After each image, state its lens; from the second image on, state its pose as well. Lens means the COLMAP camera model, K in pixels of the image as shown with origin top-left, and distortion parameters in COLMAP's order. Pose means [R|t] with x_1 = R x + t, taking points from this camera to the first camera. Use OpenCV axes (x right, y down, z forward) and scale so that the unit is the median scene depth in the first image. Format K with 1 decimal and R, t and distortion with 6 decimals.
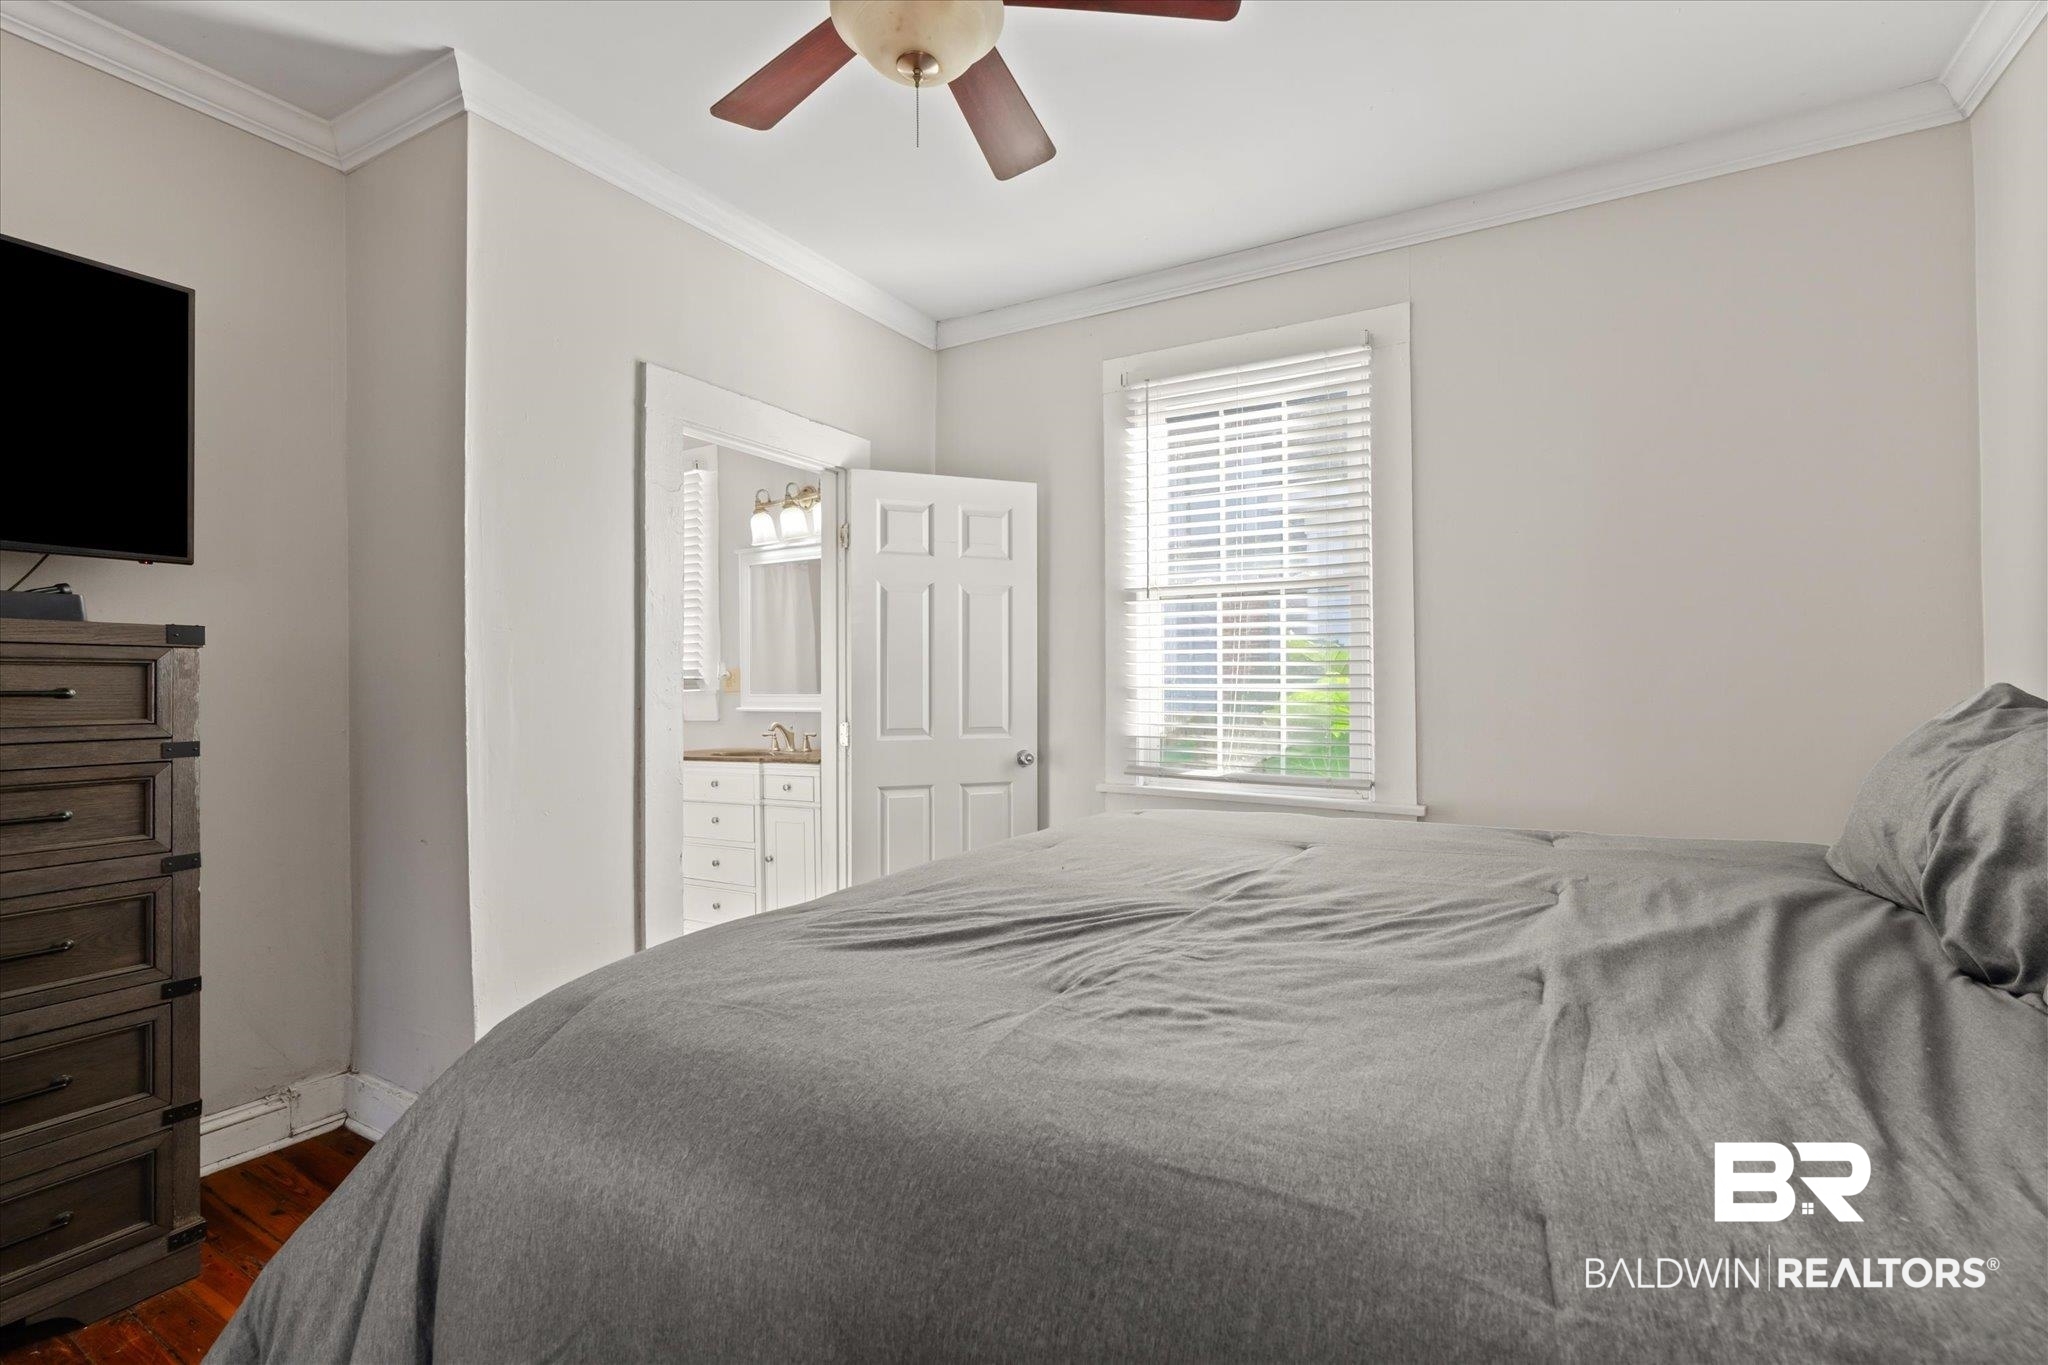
lens RADIAL K [[932.5, 0, 1033.5], [0, 932.5, 665.9], [0, 0, 1]] dist [-0.003241, -0.000259]
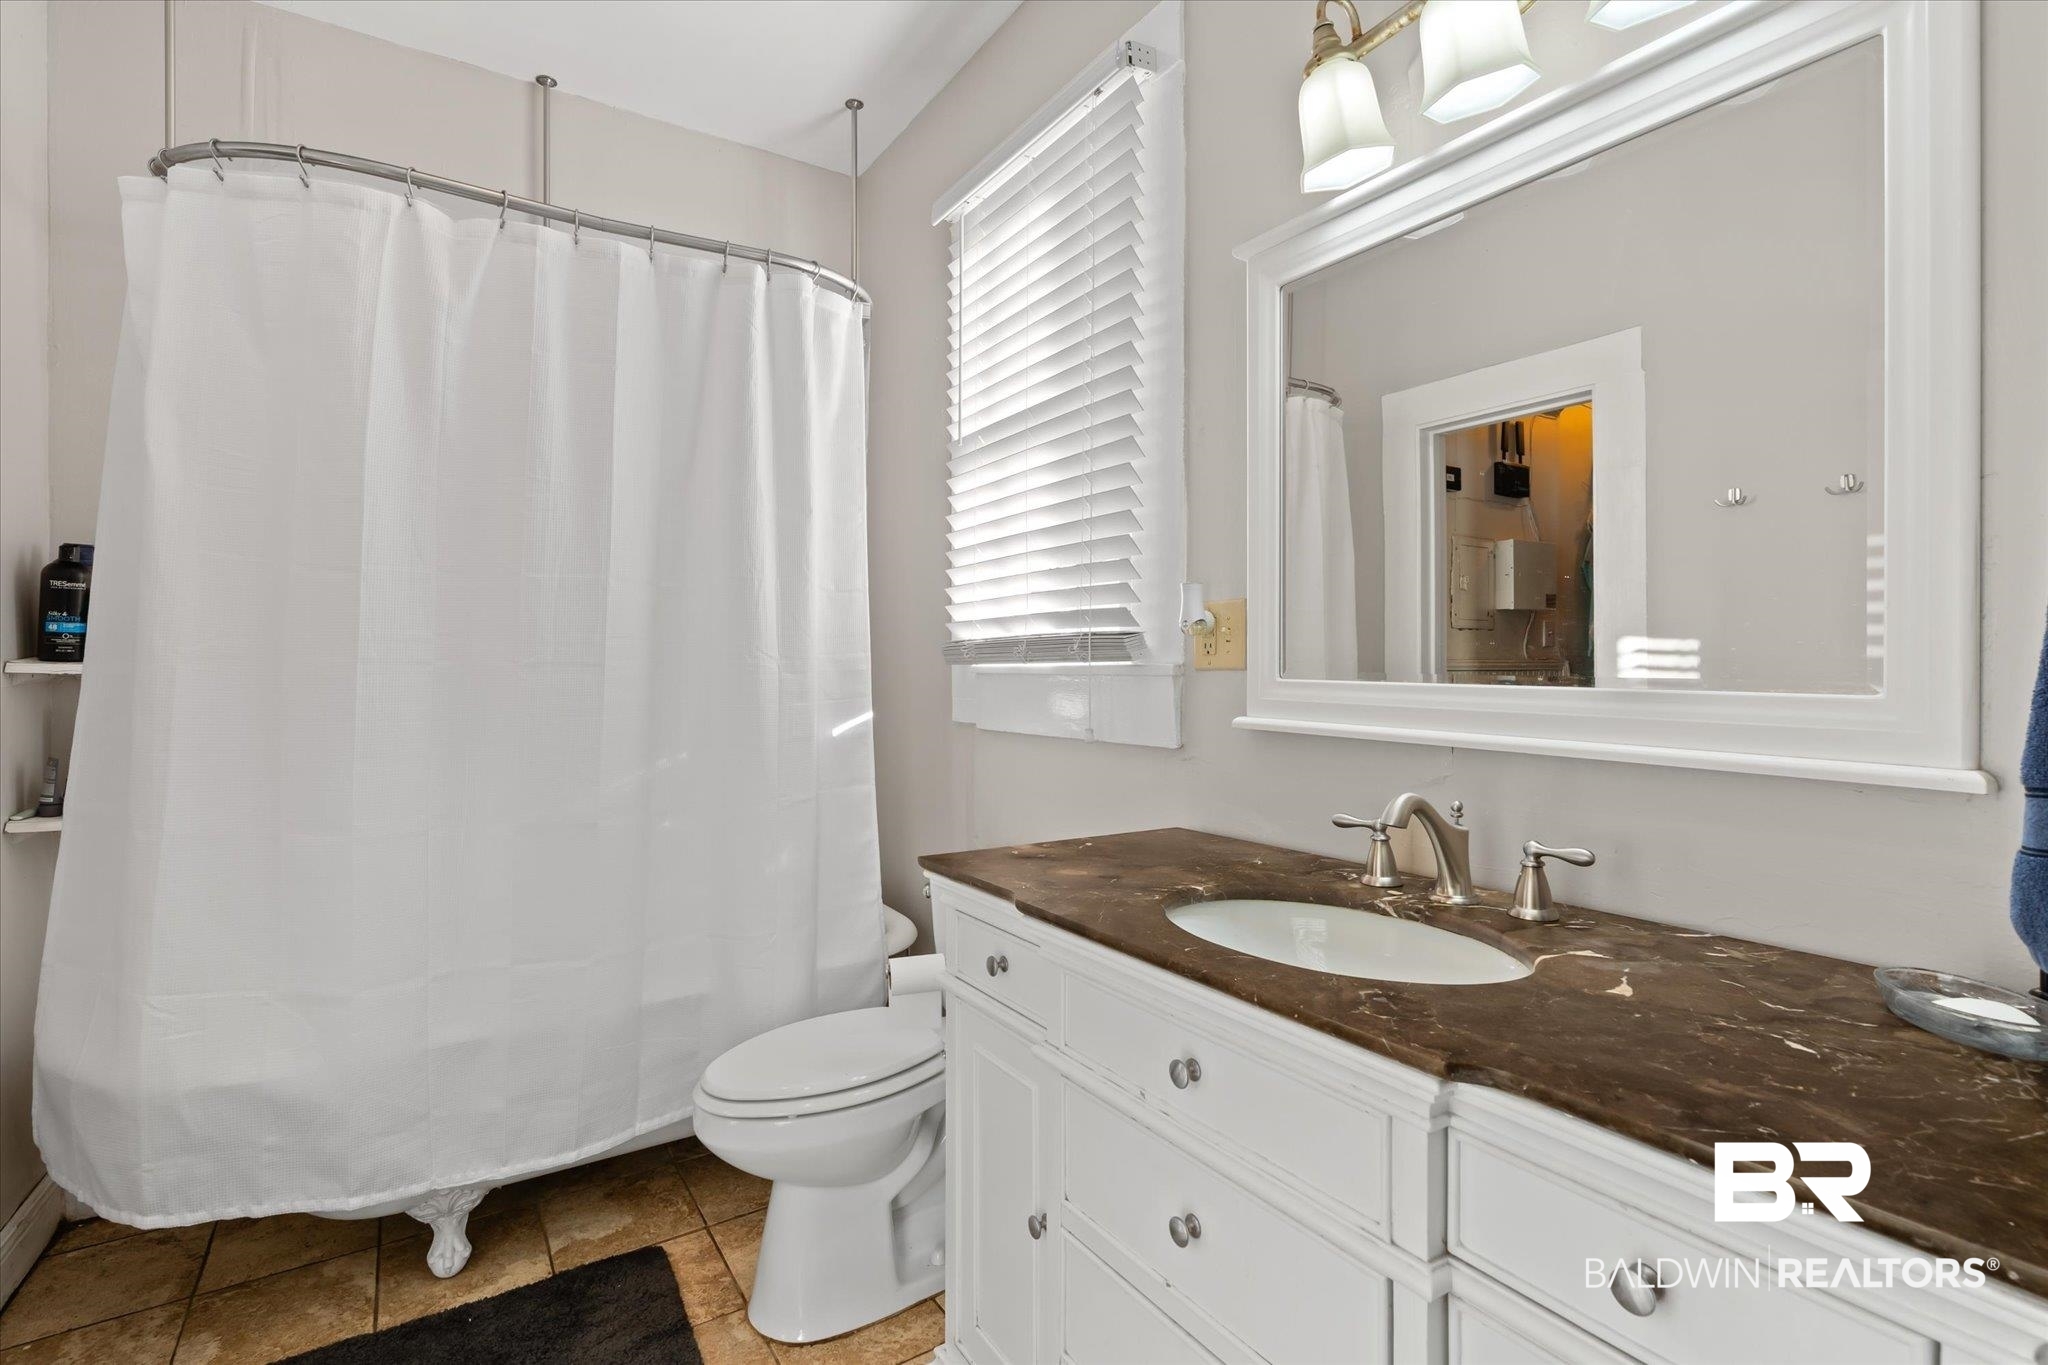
lens RADIAL K [[932.5, 0, 1033.5], [0, 932.5, 665.9], [0, 0, 1]] dist [-0.003241, -0.000259]
pose [[0.897376, 0.016594, -0.440956, -0.305554], [-0.004749, 0.999598, 0.027954, 0.022609], [0.441242, -0.022992, 0.897094, 0.865123]]
